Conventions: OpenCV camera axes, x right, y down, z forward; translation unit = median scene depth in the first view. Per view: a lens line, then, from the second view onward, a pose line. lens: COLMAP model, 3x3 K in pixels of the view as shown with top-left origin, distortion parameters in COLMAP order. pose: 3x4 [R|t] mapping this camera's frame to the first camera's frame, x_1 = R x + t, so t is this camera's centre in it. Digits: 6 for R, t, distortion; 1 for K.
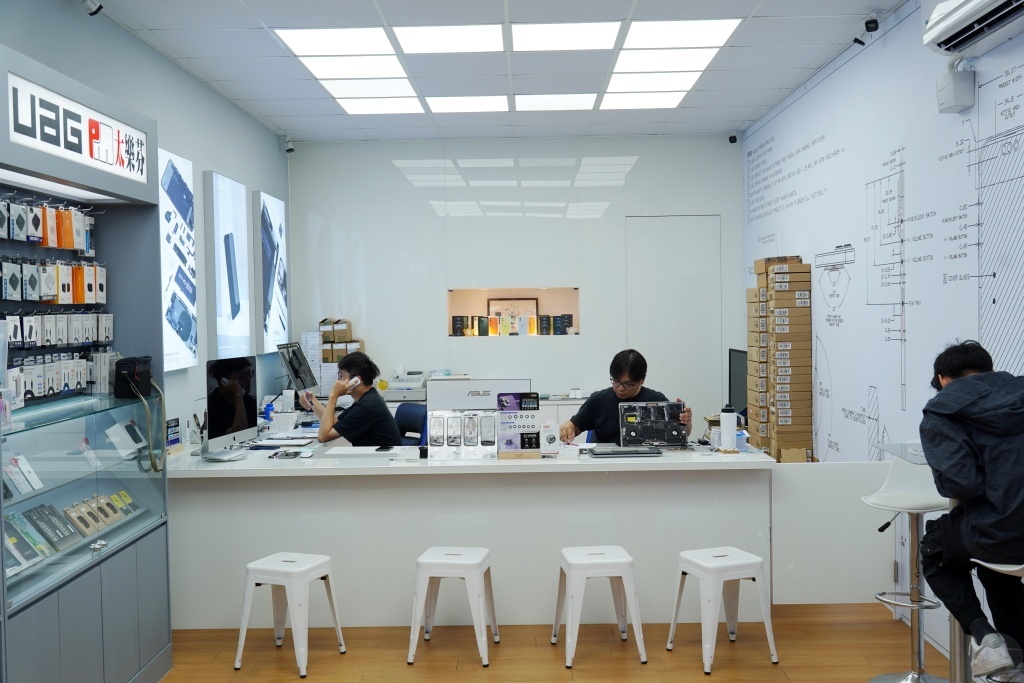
lens RADIAL K [[1092.2, 0, 509.7], [0, 1092.2, 341.3], [0, 0, 1]] dist [-0.027158, 0.000000]
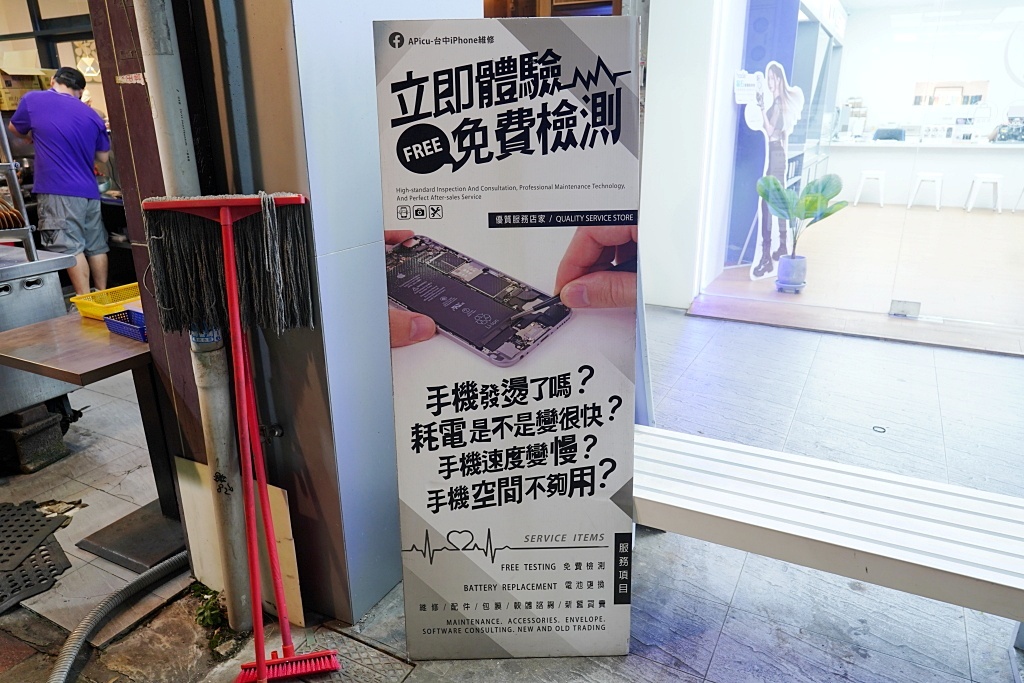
lens RADIAL K [[696.7, 0, 511.9], [0, 696.7, 340.5], [0, 0, 1]] dist [0.000463, 0.001380]
pose [[0.889150, 0.150096, -0.432301, -0.096041], [-0.022519, 0.957886, 0.286264, 0.064646], [0.457062, -0.244796, 0.855084, -0.645597]]
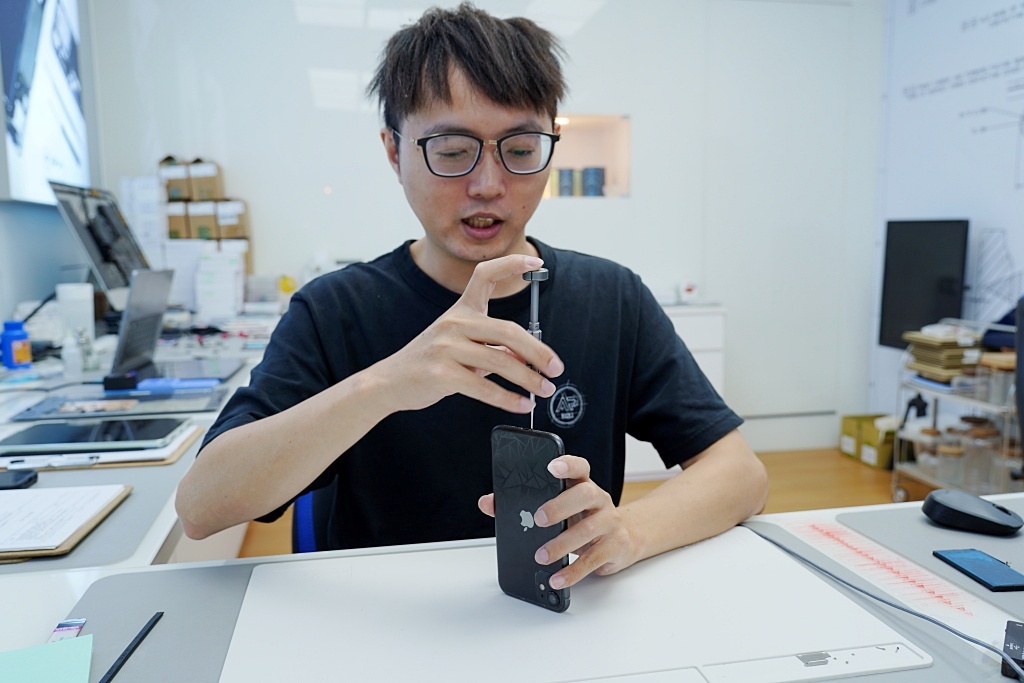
lens RADIAL K [[846.3, 0, 512.6], [0, 846.3, 336.7], [0, 0, 1]] dist [-0.014265, 0.026291]
pose [[0.977013, -0.019245, 0.212310, -0.098783], [0.001542, 0.996529, 0.083236, 0.032293], [-0.213175, -0.080995, 0.973651, 0.577354]]
